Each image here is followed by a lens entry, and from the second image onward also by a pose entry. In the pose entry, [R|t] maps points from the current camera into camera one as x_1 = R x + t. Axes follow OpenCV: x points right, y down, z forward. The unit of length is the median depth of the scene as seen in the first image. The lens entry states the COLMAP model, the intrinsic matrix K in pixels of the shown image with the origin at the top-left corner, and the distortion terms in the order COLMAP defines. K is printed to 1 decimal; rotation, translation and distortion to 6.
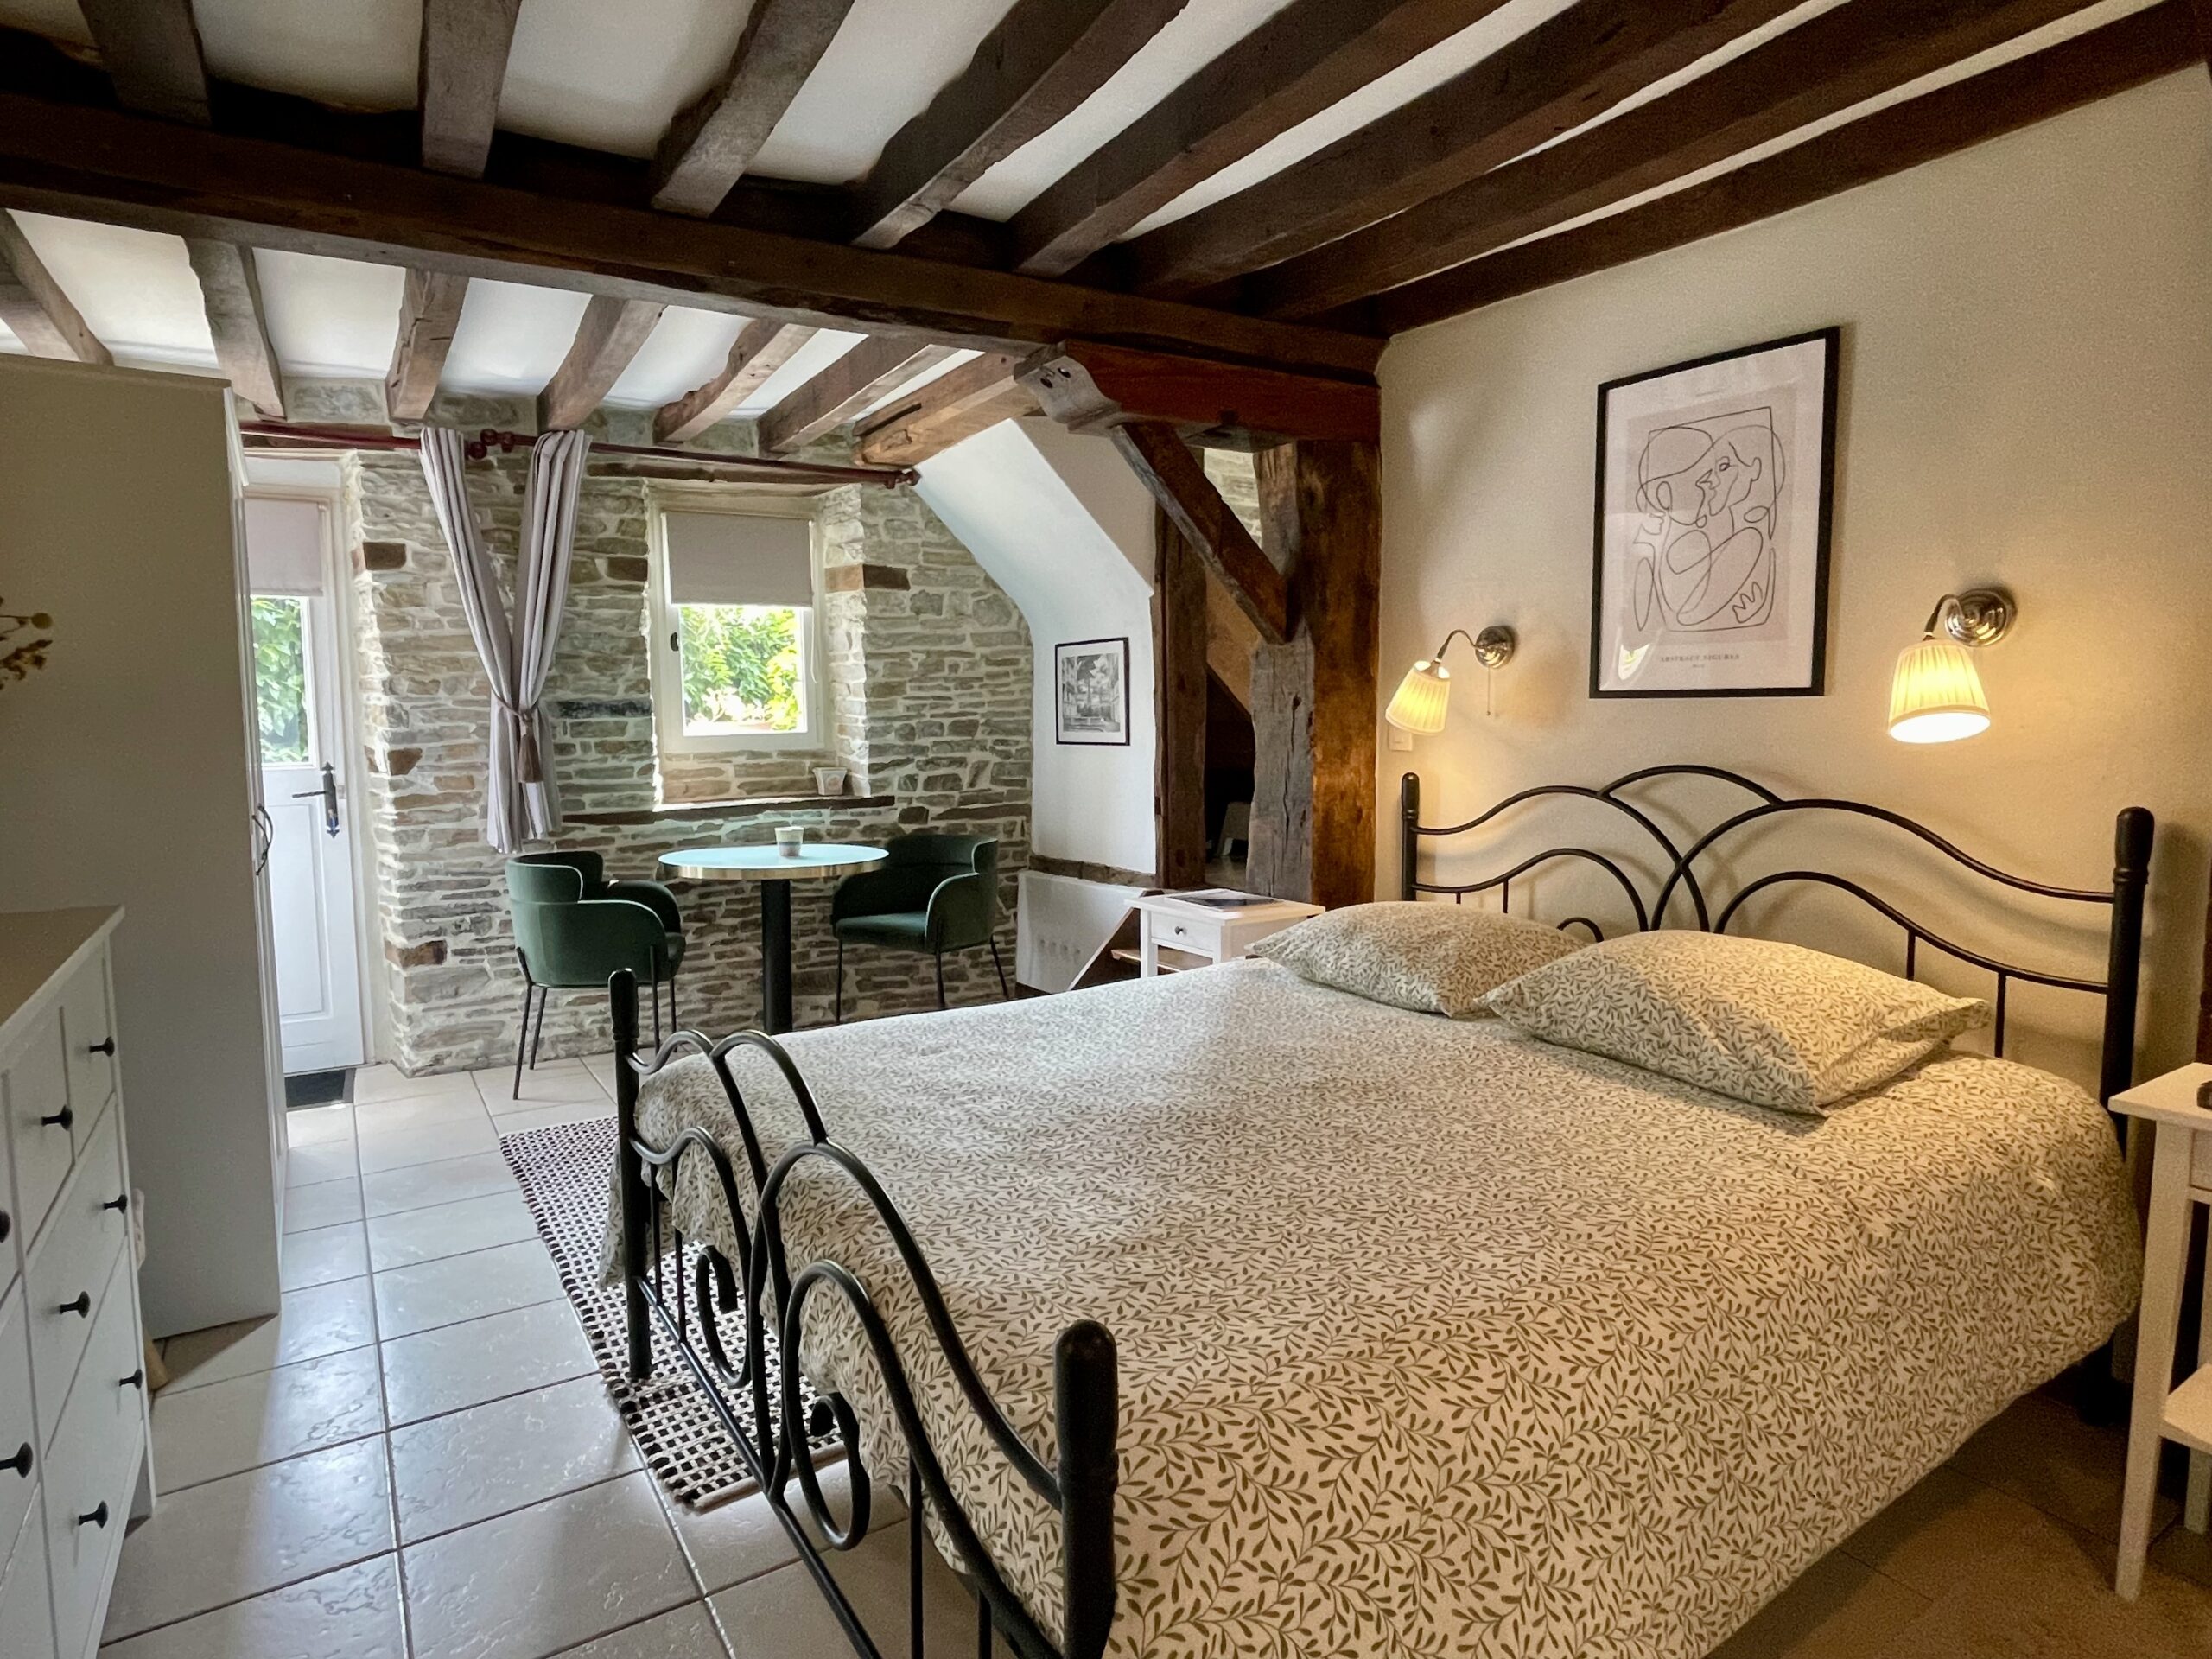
lens RADIAL K [[1257.1, 0, 1106.0], [0, 1257.1, 829.5], [0, 0, 1]] dist [0.002147, 0.000101]
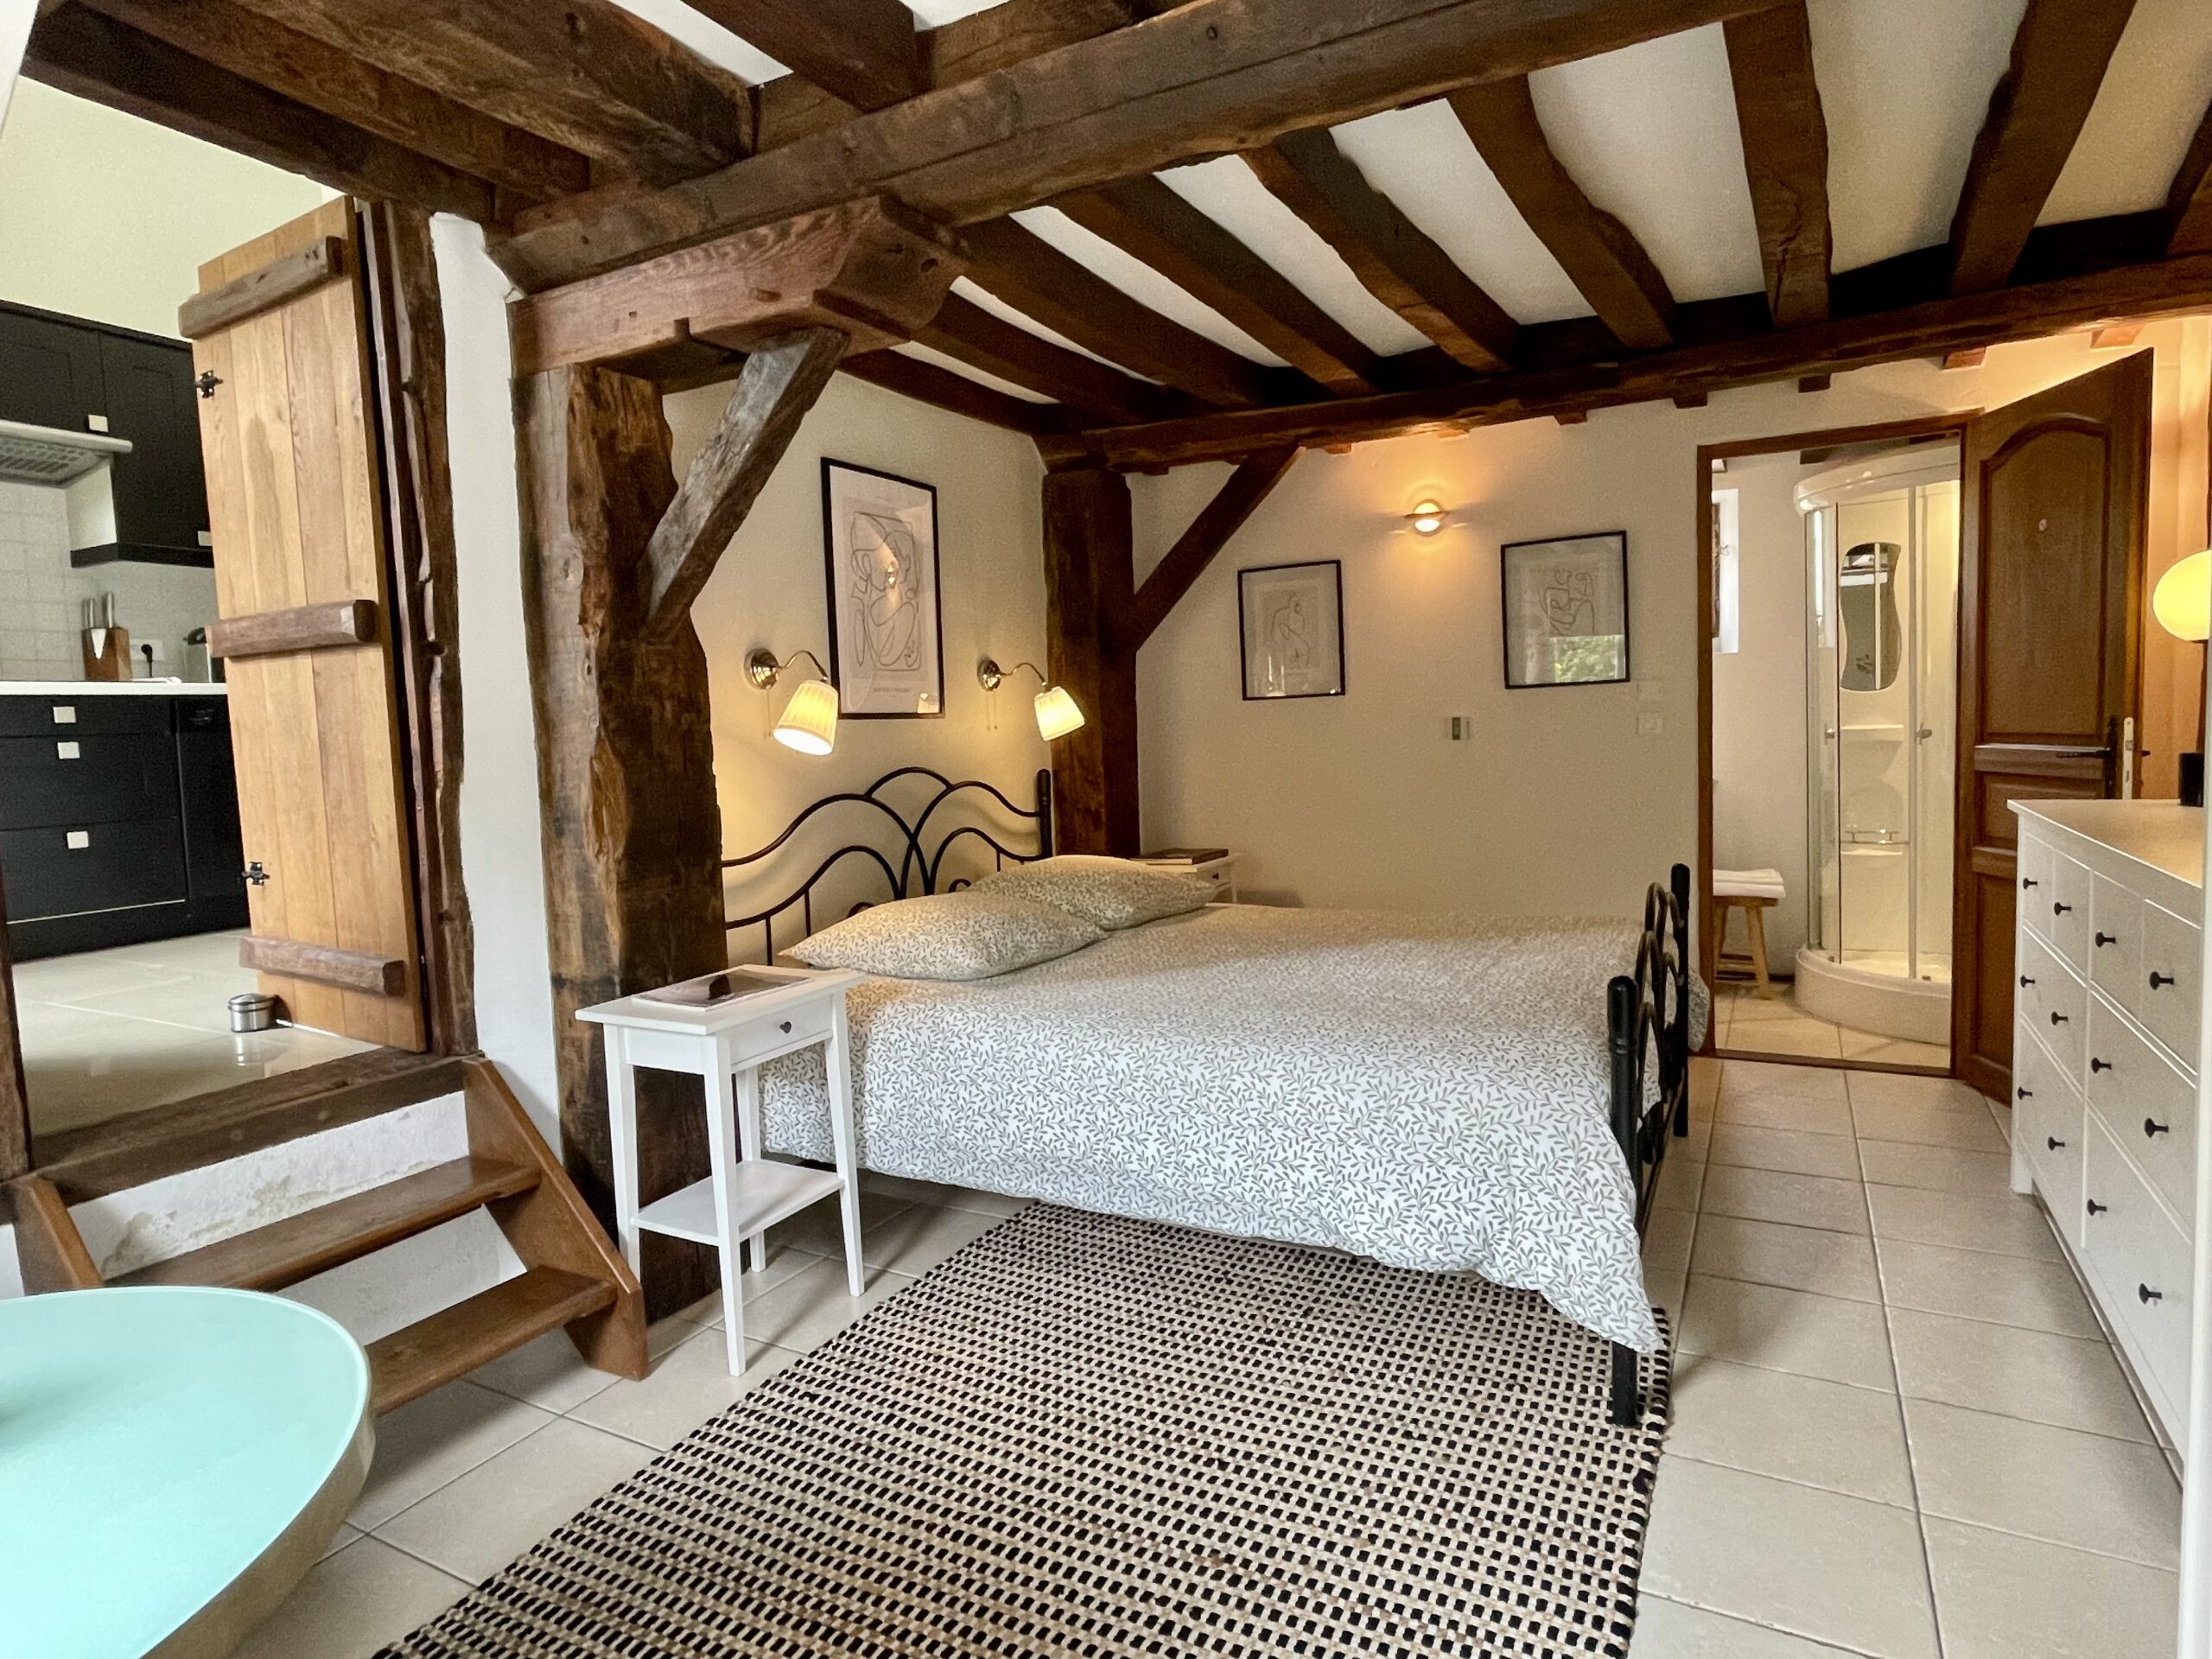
lens RADIAL K [[1257.1, 0, 1106.0], [0, 1257.1, 829.5], [0, 0, 1]] dist [0.002147, 0.000101]
pose [[-0.472763, -0.044407, 0.880070, -0.899114], [0.131215, 0.984047, 0.120140, -0.128172], [-0.871366, 0.172276, -0.459394, 1.542801]]
